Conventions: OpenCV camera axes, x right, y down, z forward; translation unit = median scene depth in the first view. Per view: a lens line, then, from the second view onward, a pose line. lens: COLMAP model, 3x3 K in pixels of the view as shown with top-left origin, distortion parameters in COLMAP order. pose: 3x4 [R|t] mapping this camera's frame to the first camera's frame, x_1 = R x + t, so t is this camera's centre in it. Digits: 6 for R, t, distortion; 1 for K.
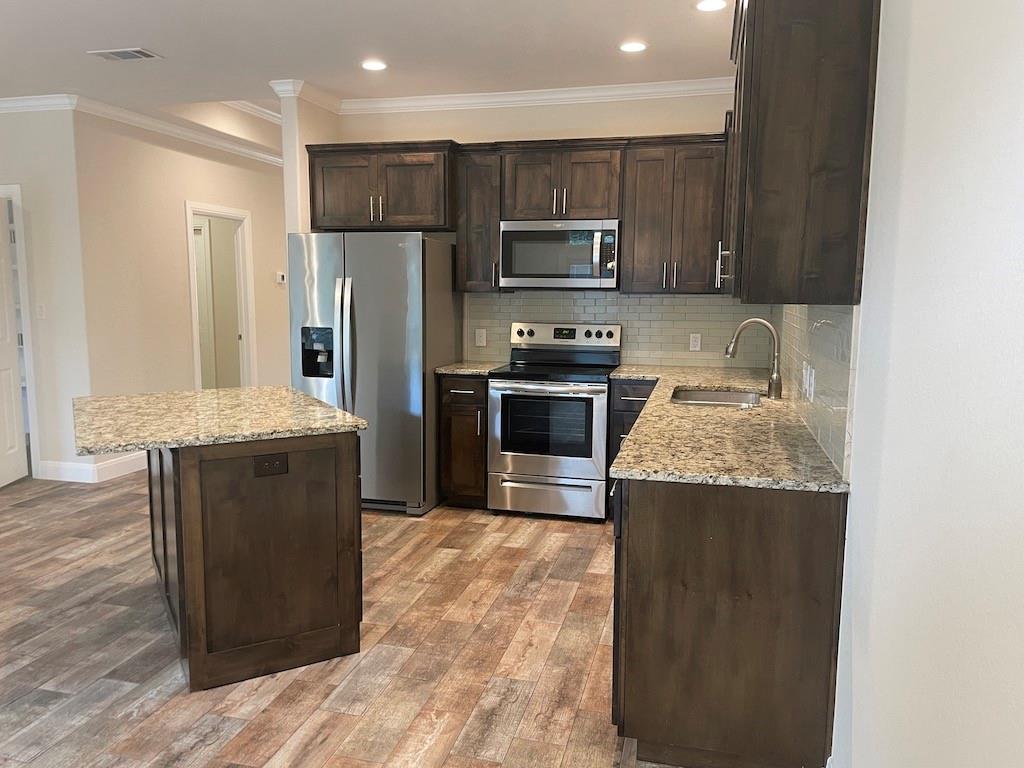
lens RADIAL K [[773.2, 0, 514.1], [0, 773.2, 383.8], [0, 0, 1]] dist [0.077109, -0.102571]
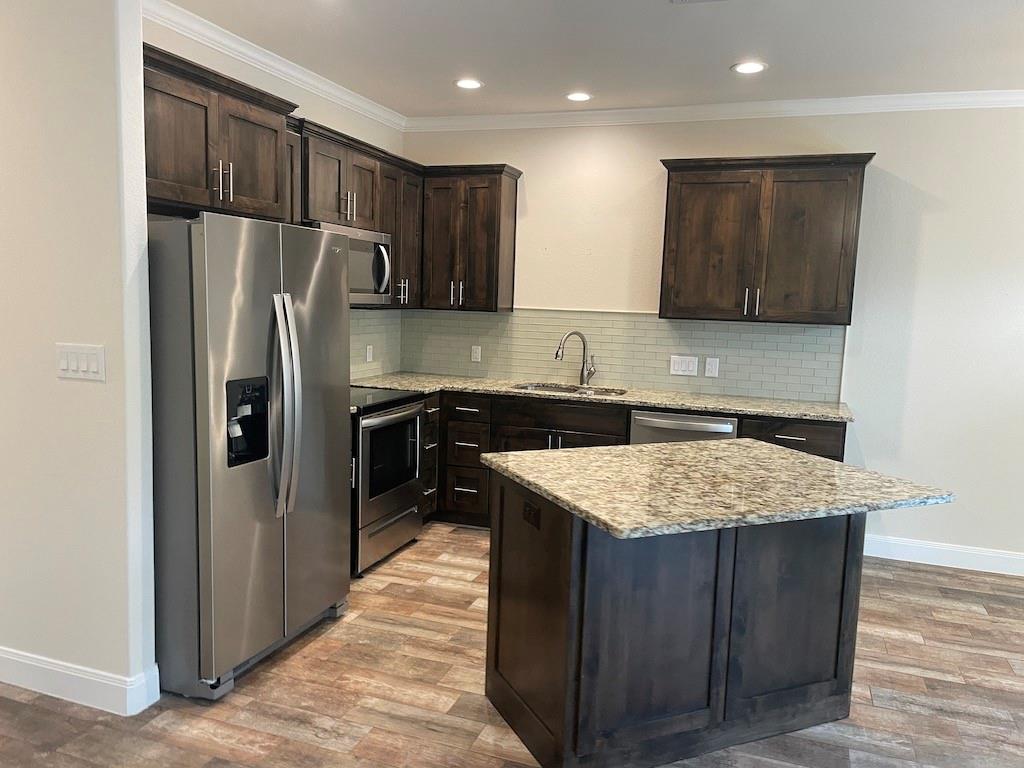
lens RADIAL K [[773.2, 0, 507.1], [0, 773.2, 382.1], [0, 0, 1]] dist [0.077109, -0.102571]
pose [[0.096479, -0.115545, 0.988606, -0.880313], [0.095576, 0.989725, 0.106348, -0.122065], [-0.990736, 0.084226, 0.106531, 0.798631]]
